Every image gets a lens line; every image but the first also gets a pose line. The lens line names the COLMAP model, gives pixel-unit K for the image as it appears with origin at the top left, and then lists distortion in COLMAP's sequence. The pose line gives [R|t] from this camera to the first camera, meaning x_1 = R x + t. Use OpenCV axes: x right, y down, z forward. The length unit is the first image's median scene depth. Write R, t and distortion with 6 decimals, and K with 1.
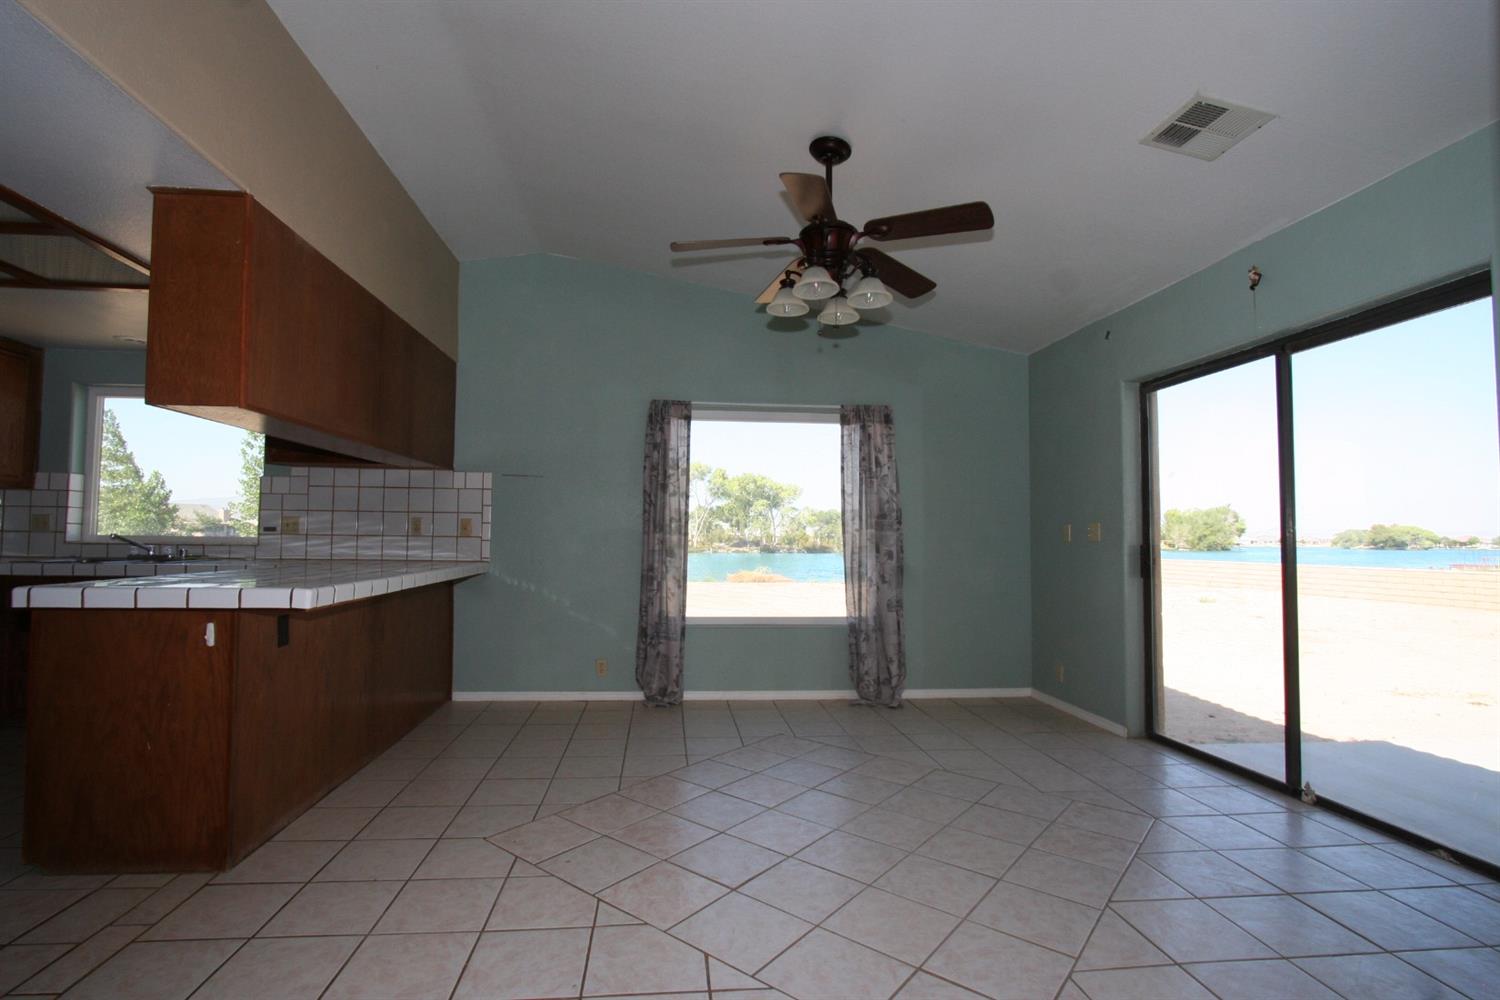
lens RADIAL K [[696.3, 0, 730.2], [0, 696.3, 508.6], [0, 0, 1]] dist [-0.018190, 0.002042]
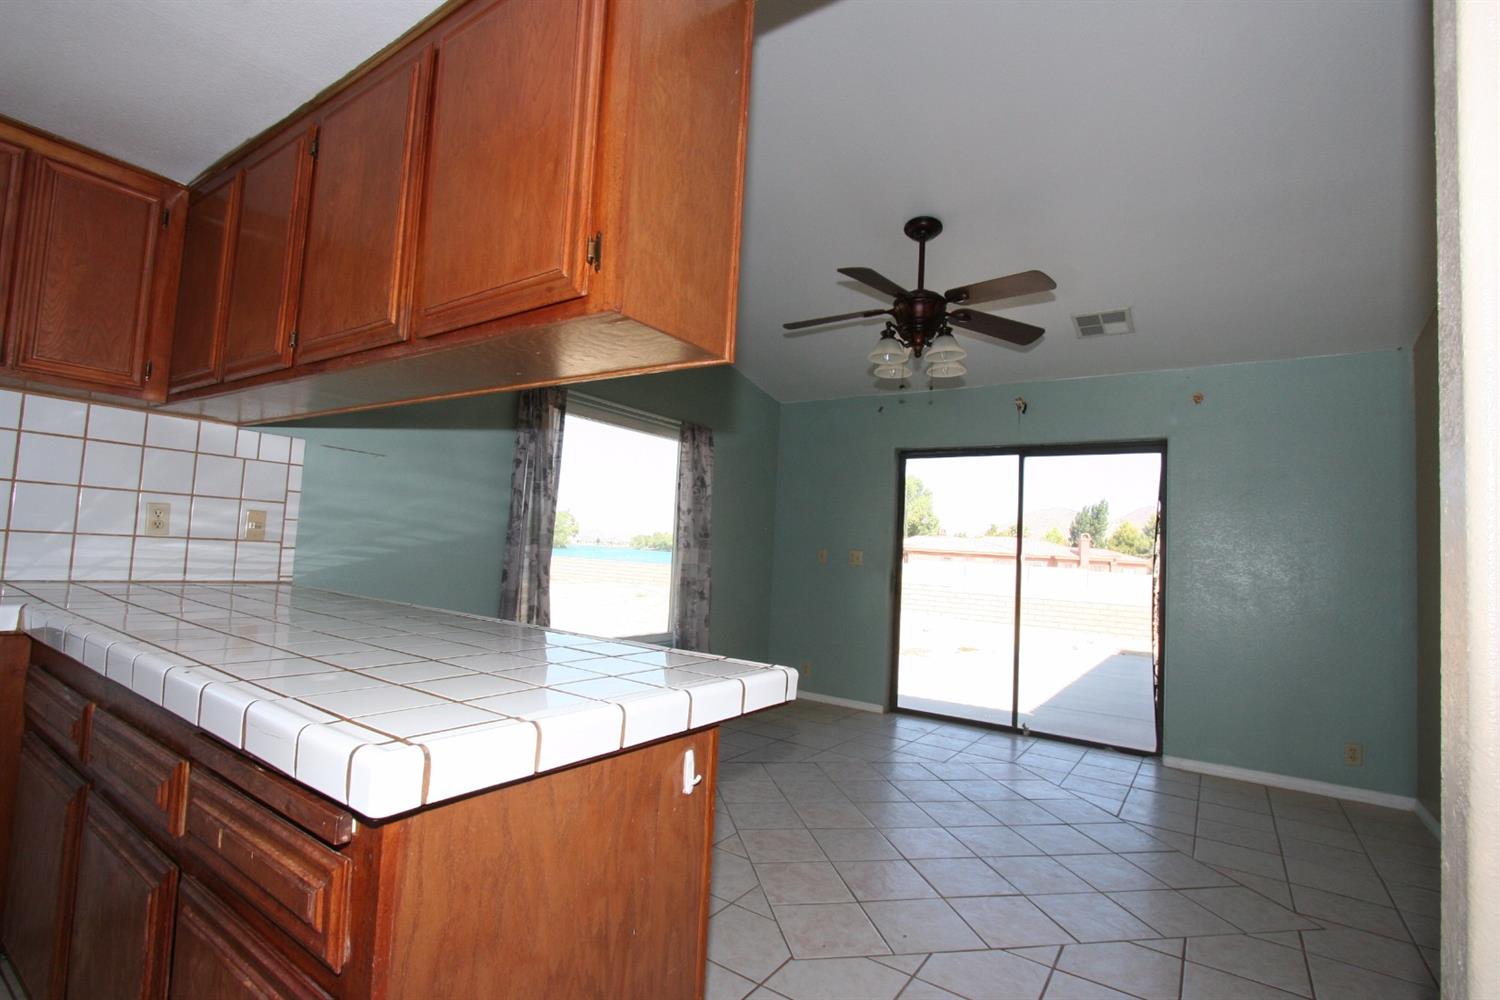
lens RADIAL K [[696.3, 0, 726.9], [0, 696.3, 511.5], [0, 0, 1]] dist [-0.018190, 0.002042]
pose [[0.650870, 0.069293, 0.756021, -0.584122], [-0.082038, 0.996414, -0.020698, -0.006002], [-0.754744, -0.048551, 0.654220, 0.317346]]
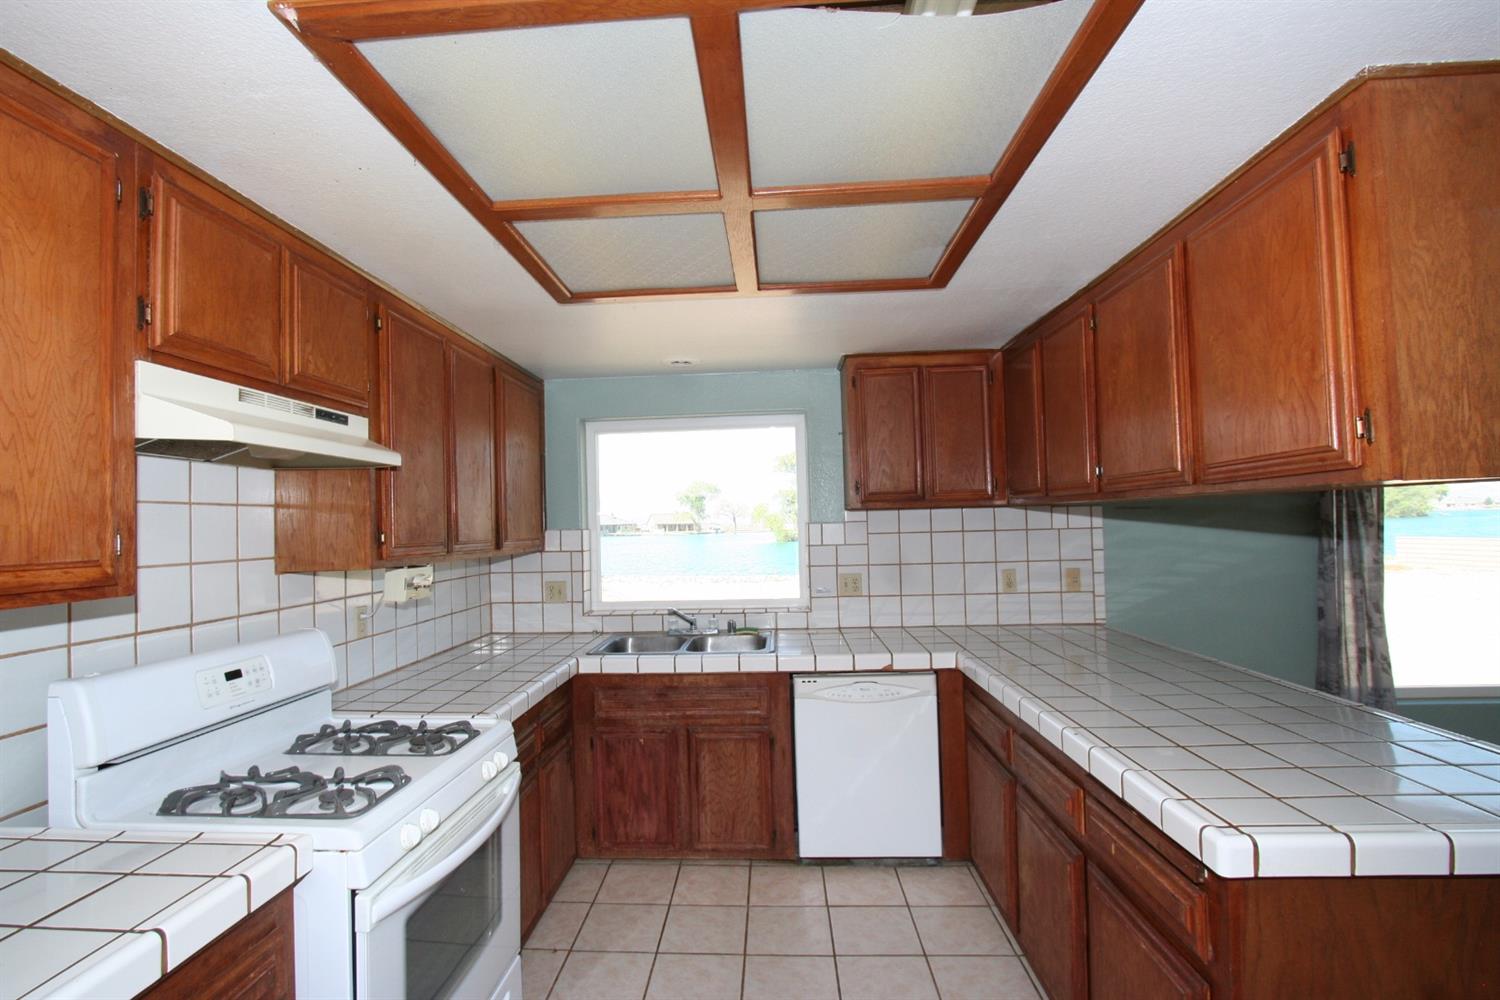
lens RADIAL K [[696.3, 0, 731.3], [0, 696.3, 511.4], [0, 0, 1]] dist [-0.018190, 0.002042]
pose [[0.986604, -0.040556, -0.158009, -0.646331], [0.044127, 0.998842, 0.019158, -0.081367], [0.157050, -0.025874, 0.987252, 0.201345]]
